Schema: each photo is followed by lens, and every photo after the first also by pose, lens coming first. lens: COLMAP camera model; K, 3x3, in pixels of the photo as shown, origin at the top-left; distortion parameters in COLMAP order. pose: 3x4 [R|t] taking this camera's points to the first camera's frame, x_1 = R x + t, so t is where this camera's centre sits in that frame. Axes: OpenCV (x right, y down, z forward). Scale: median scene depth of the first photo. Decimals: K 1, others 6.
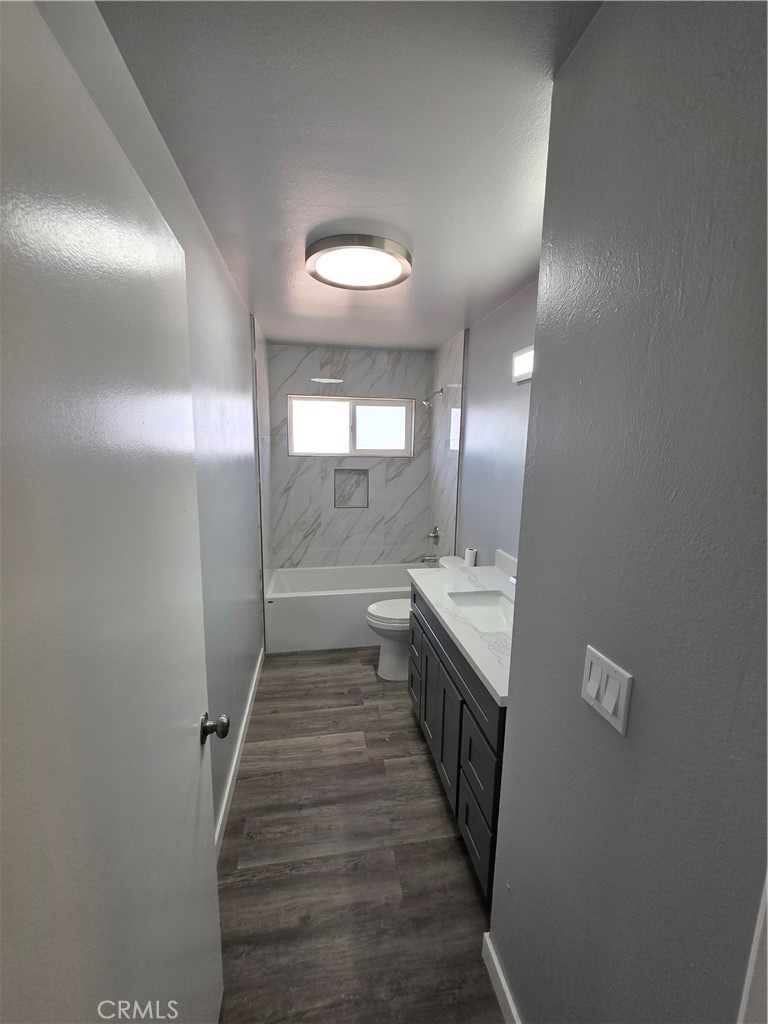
lens RADIAL K [[414.7, 0, 384.0], [0, 414.7, 512.0], [0, 0, 1]] dist [-0.000253, 0.000137]
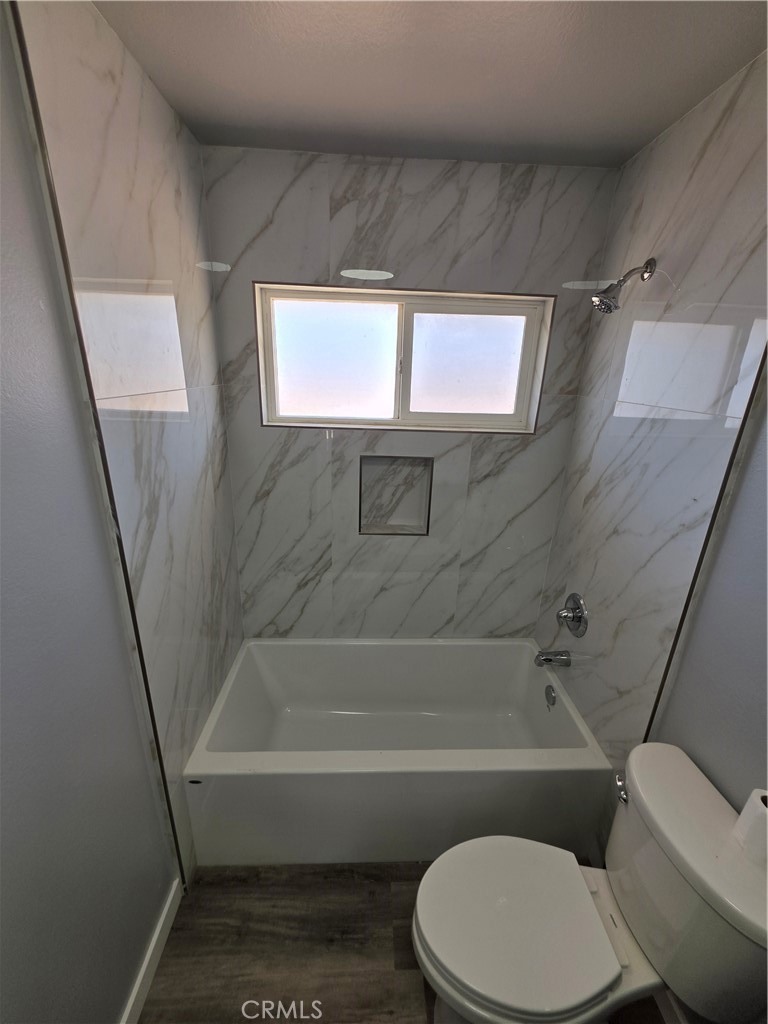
lens RADIAL K [[414.7, 0, 384.0], [0, 414.7, 512.0], [0, 0, 1]] dist [-0.000253, 0.000137]
pose [[0.991406, 0.058624, -0.116948, -0.034479], [-0.039479, 0.986365, 0.159768, -0.115348], [0.124720, -0.153778, 0.980203, 0.528103]]
